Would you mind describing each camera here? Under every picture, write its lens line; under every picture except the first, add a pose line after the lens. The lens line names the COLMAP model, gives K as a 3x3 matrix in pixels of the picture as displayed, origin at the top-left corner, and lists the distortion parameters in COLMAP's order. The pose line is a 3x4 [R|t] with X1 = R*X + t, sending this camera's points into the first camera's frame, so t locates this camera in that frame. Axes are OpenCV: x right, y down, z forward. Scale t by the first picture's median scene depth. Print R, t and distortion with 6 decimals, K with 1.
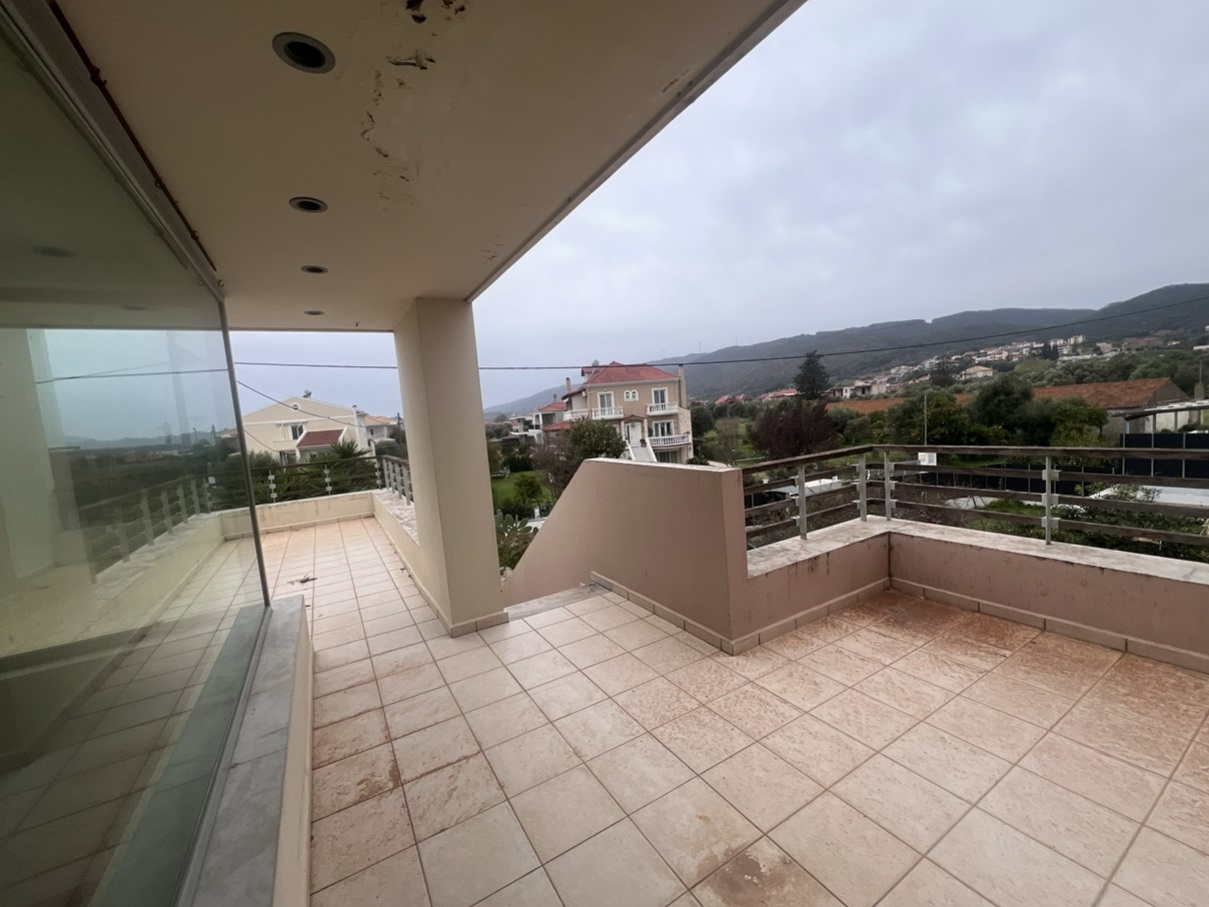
lens RADIAL K [[481.0, 0, 604.6], [0, 481.0, 458.2], [0, 0, 1]] dist [-0.003599, 0.001055]
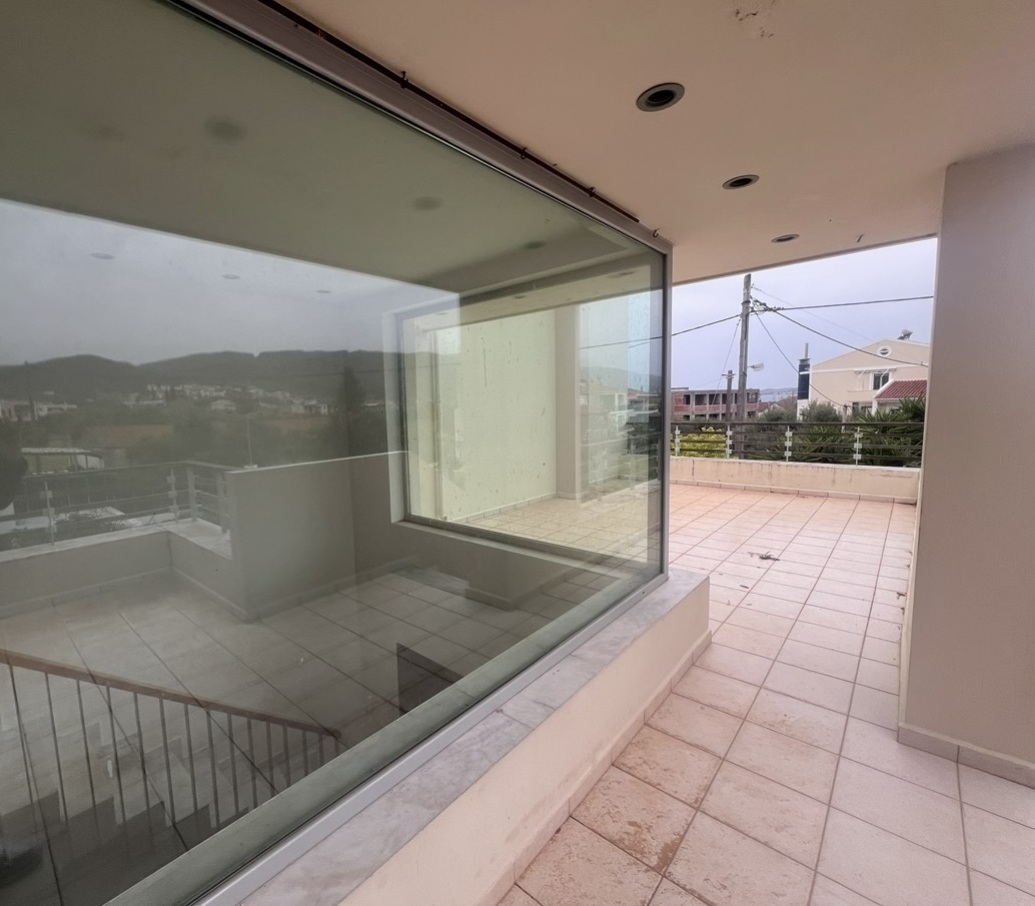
lens RADIAL K [[479.9, 0, 517.3], [0, 479.9, 451.4], [0, 0, 1]] dist [0.000487, -0.000078]
pose [[0.250211, 0.180219, -0.951271, 0.092260], [-0.075727, 0.983156, 0.166341, -0.066641], [0.965225, 0.030417, 0.259644, 0.427571]]
